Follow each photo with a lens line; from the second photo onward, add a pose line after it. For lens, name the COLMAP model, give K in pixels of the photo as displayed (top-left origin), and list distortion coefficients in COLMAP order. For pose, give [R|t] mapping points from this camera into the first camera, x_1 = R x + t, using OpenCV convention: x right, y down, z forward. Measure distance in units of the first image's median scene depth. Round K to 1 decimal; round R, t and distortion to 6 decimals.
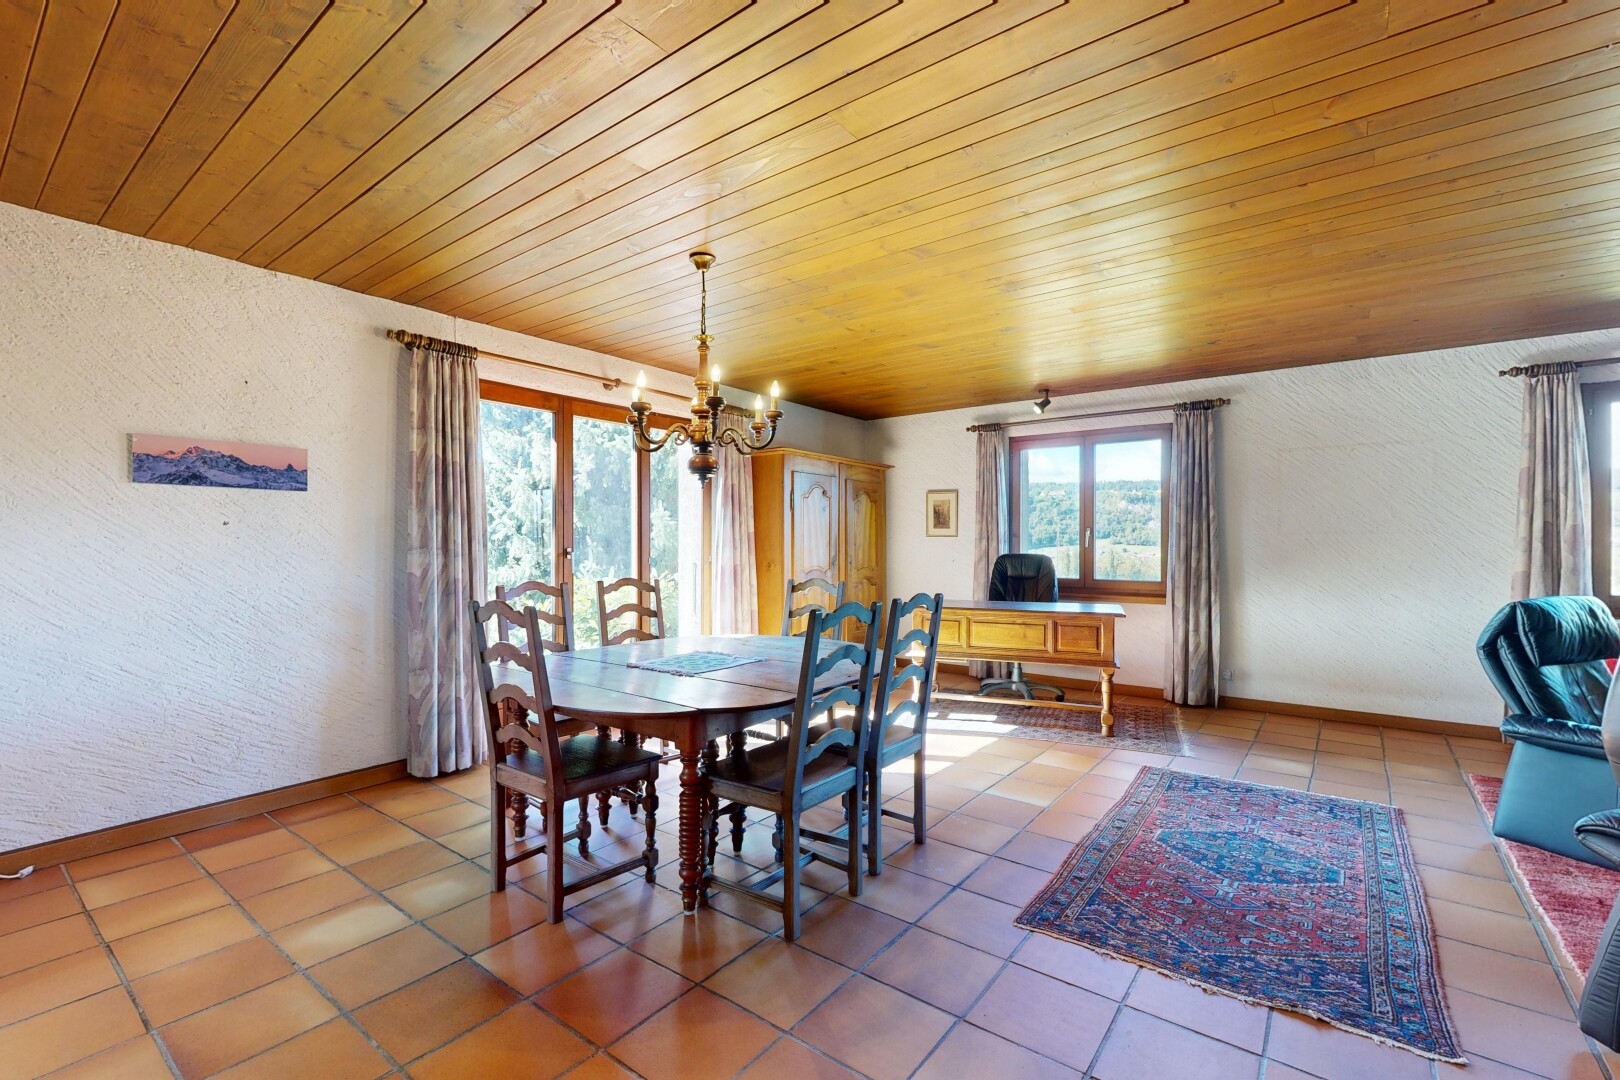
lens RADIAL K [[696.2, 0, 816.6], [0, 696.2, 542.2], [0, 0, 1]] dist [-0.000181, 0.000029]
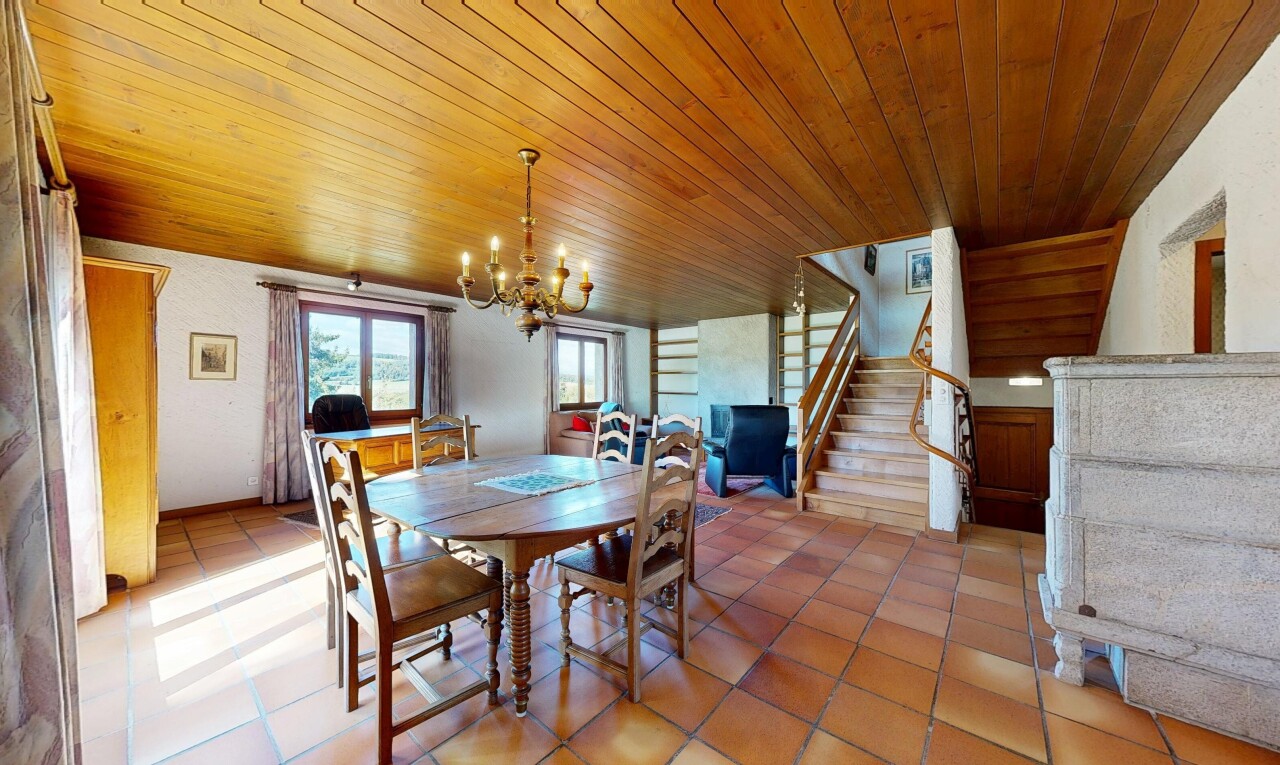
lens RADIAL K [[432.4, 0, 640.0], [0, 432.4, 382.5], [0, 0, 1]] dist [0.001129, 0.000033]
pose [[0.042705, 0.006124, 0.999069, -0.474564], [-0.004348, 0.999973, -0.005944, -0.004477], [-0.999078, -0.004090, 0.042730, 0.396174]]
